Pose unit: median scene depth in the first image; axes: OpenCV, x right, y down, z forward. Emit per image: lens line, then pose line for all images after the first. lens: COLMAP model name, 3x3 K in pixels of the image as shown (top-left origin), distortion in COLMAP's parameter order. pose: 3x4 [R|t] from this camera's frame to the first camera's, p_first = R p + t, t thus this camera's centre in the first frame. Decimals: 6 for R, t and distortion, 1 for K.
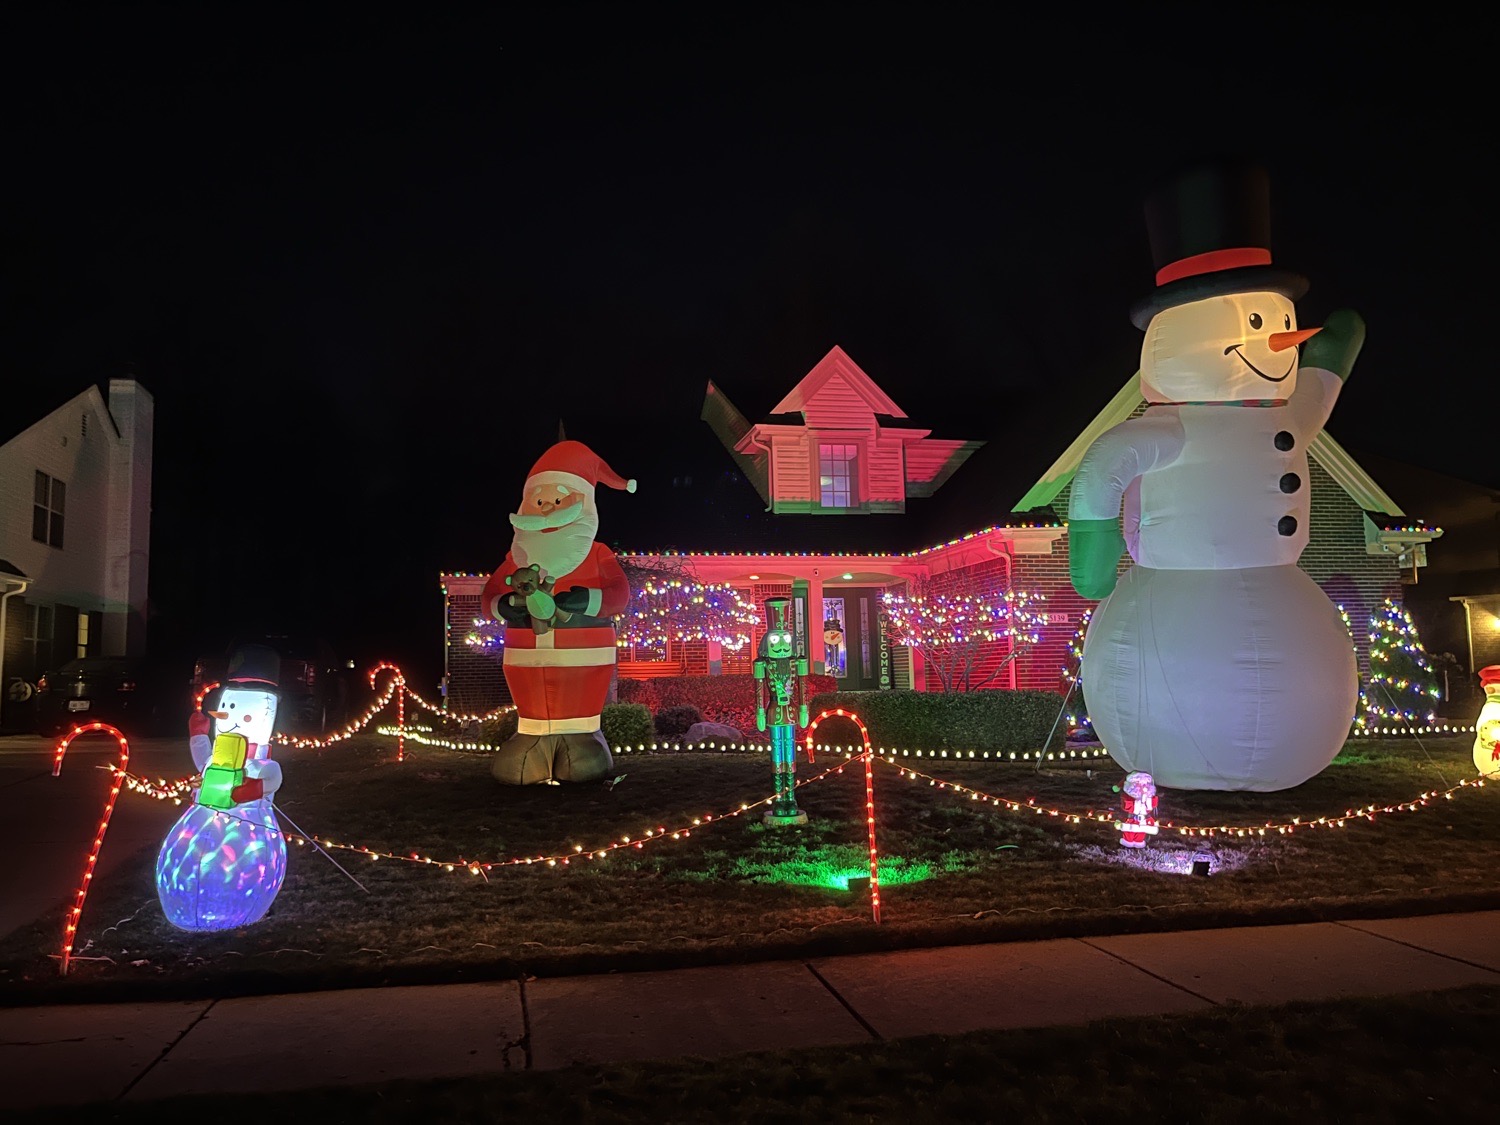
lens RADIAL K [[1113.7, 0, 726.8], [0, 1113.7, 559.1], [0, 0, 1]] dist [0.103934, -0.165275]
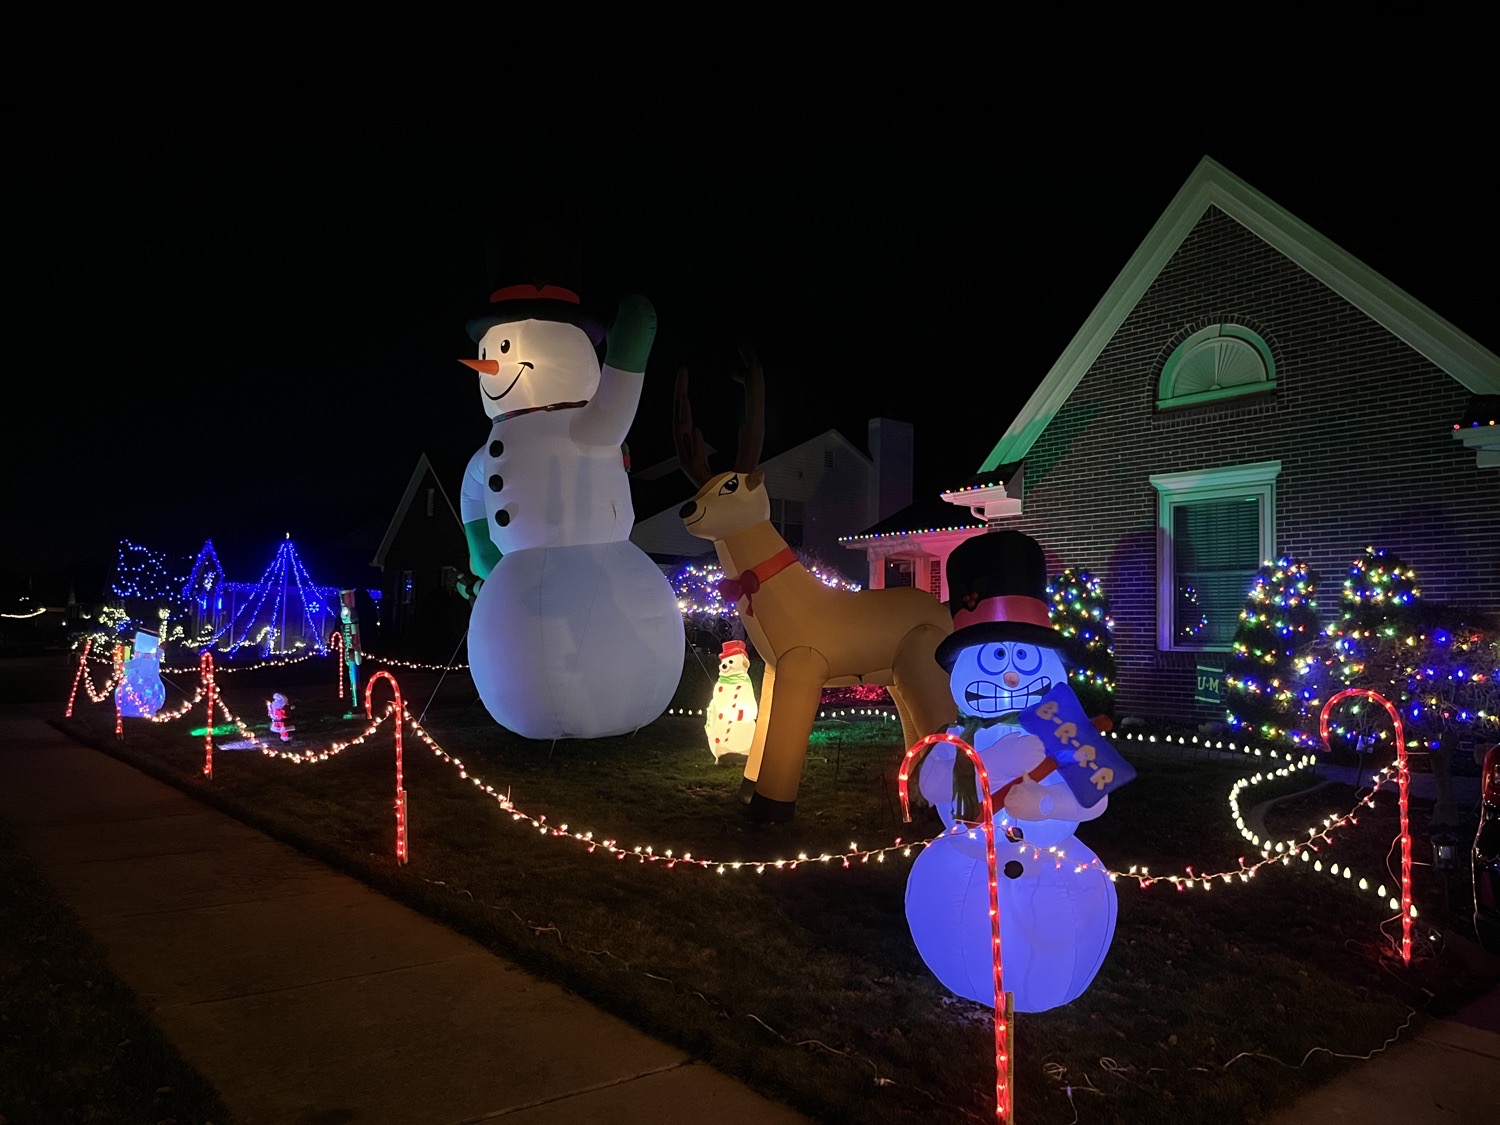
lens RADIAL K [[1122.2, 0, 750.0], [0, 1122.2, 562.5], [0, 0, 1]] dist [0.007198, 0.002516]
pose [[0.459772, -0.037345, -0.887251, 1.329304], [0.066445, 0.997761, -0.007564, 0.035096], [0.885548, -0.055476, 0.461224, 0.537203]]
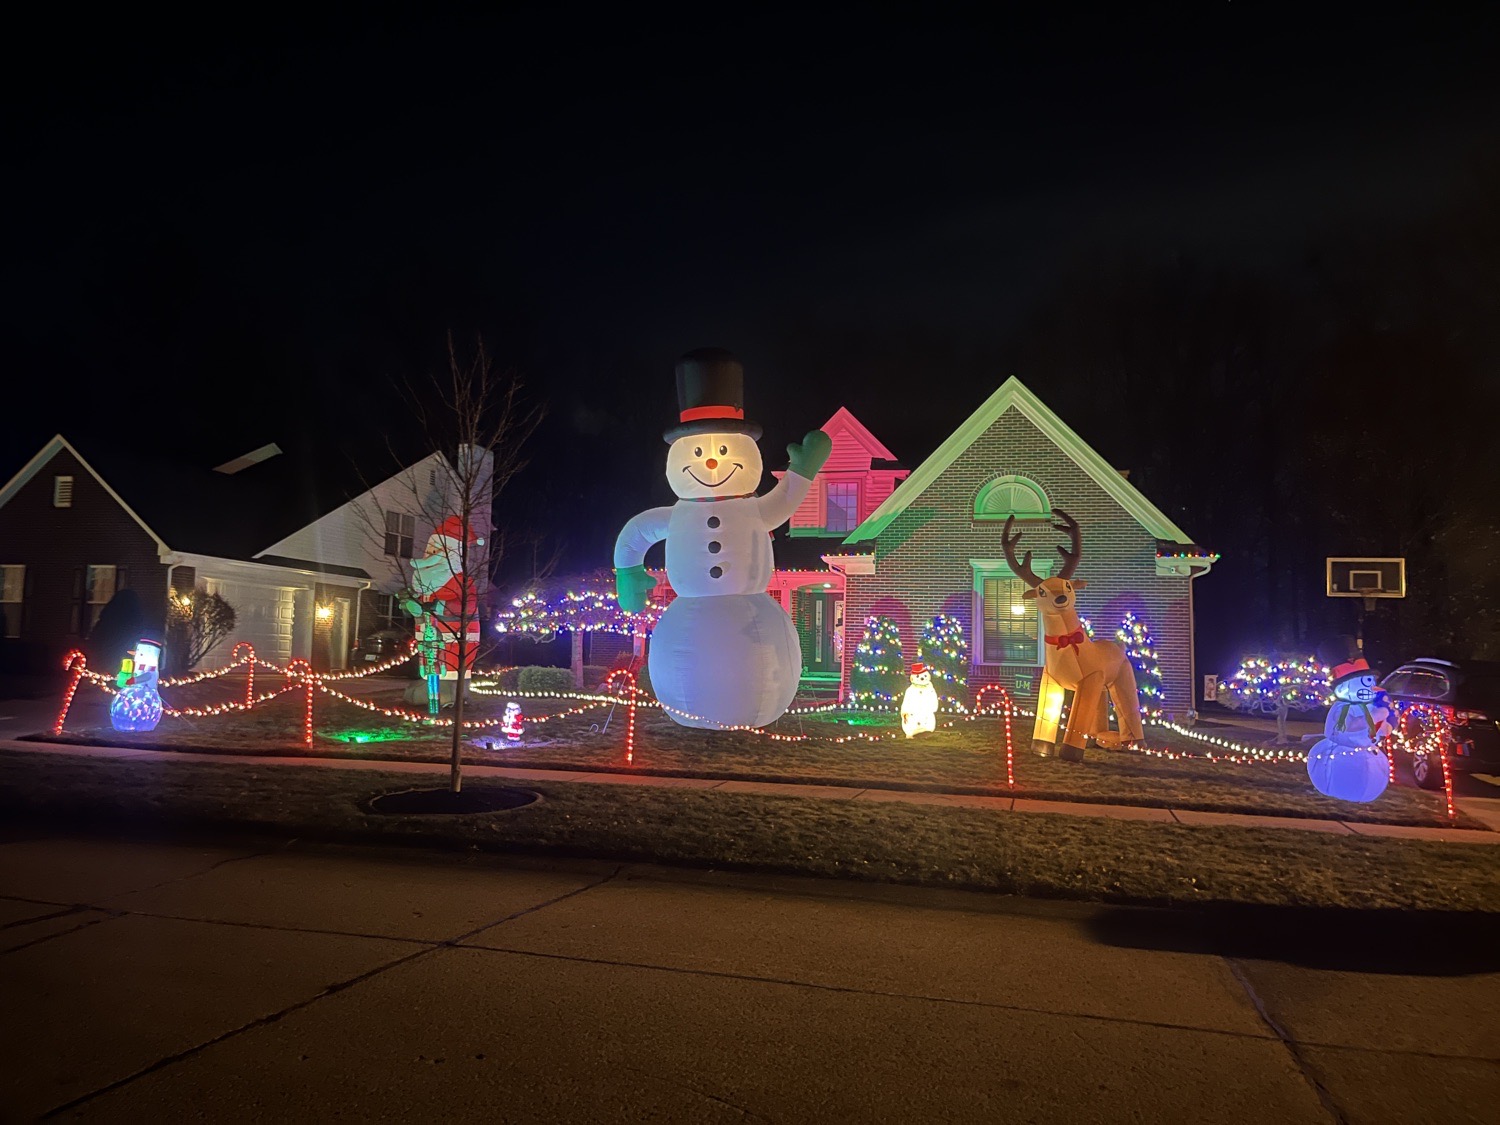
lens RADIAL K [[1105.4, 0, 750.0], [0, 1105.4, 562.5], [0, 0, 1]] dist [0.100131, -0.153904]
pose [[0.900740, 0.004279, -0.434337, 0.999485], [0.003269, 0.999856, 0.016630, -0.056687], [0.434346, -0.016399, 0.900597, -0.370947]]
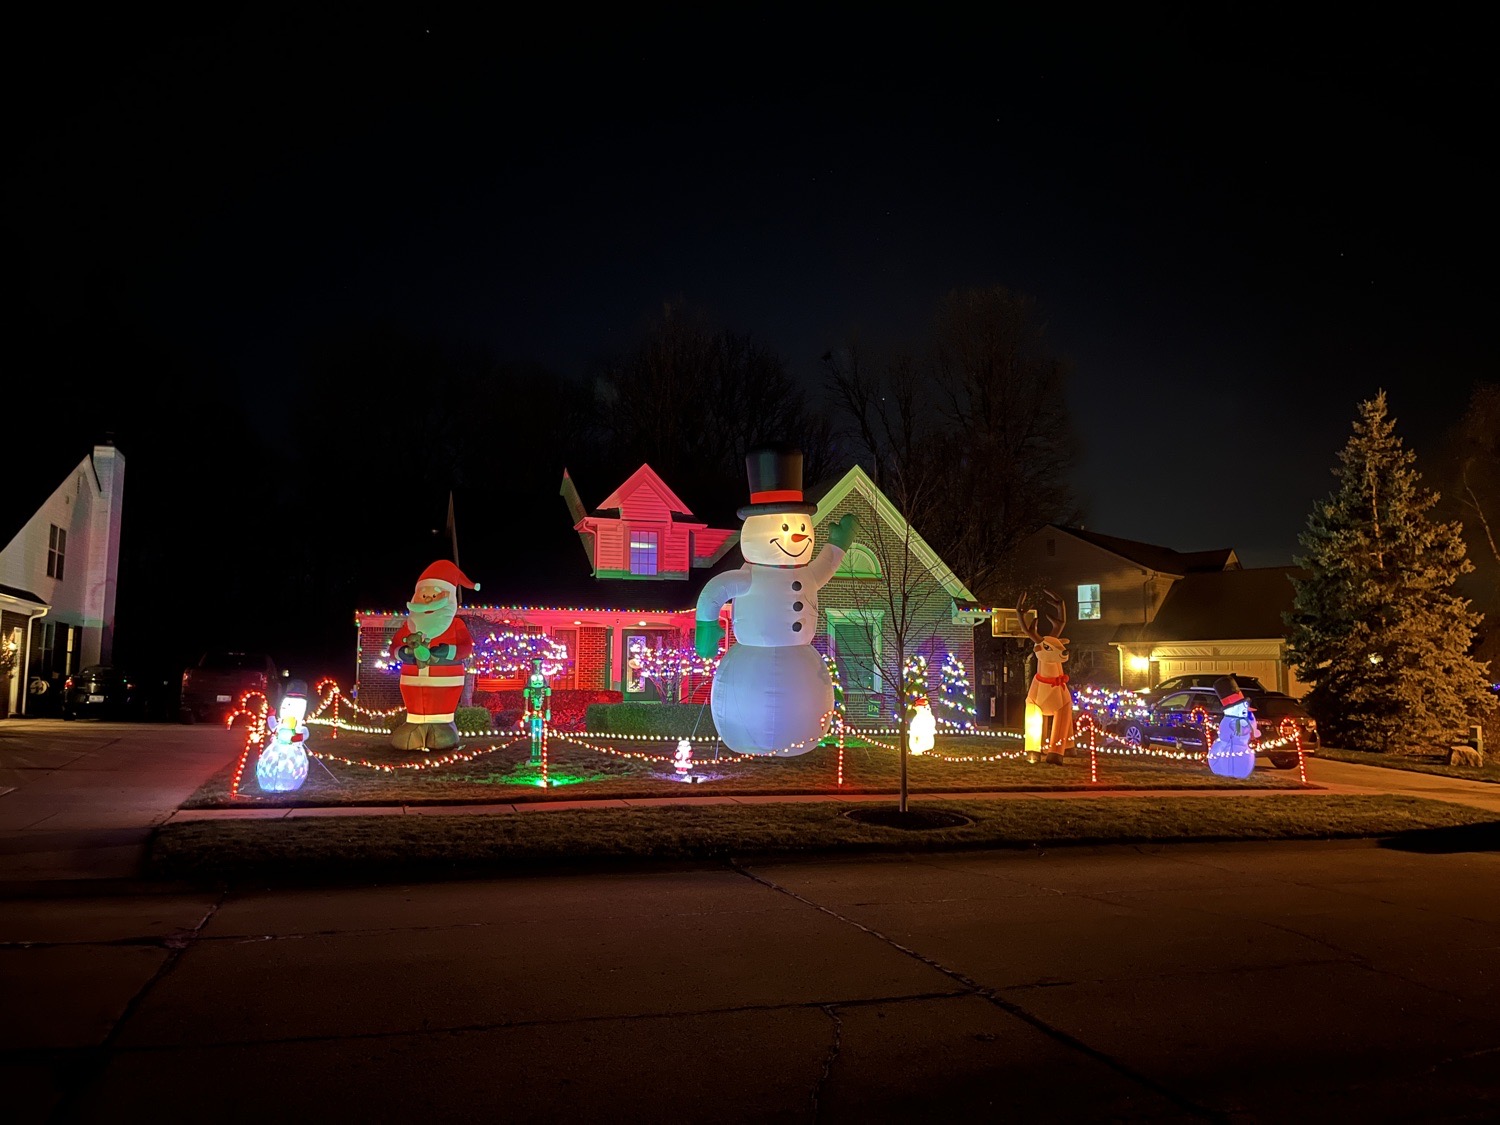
lens RADIAL K [[1105.4, 0, 750.0], [0, 1105.4, 562.5], [0, 0, 1]] dist [0.100131, -0.153904]
pose [[0.993704, 0.037565, 0.105556, 0.153798], [-0.037271, 0.999294, -0.004753, -0.106933], [-0.105660, 0.000789, 0.994402, -0.795488]]
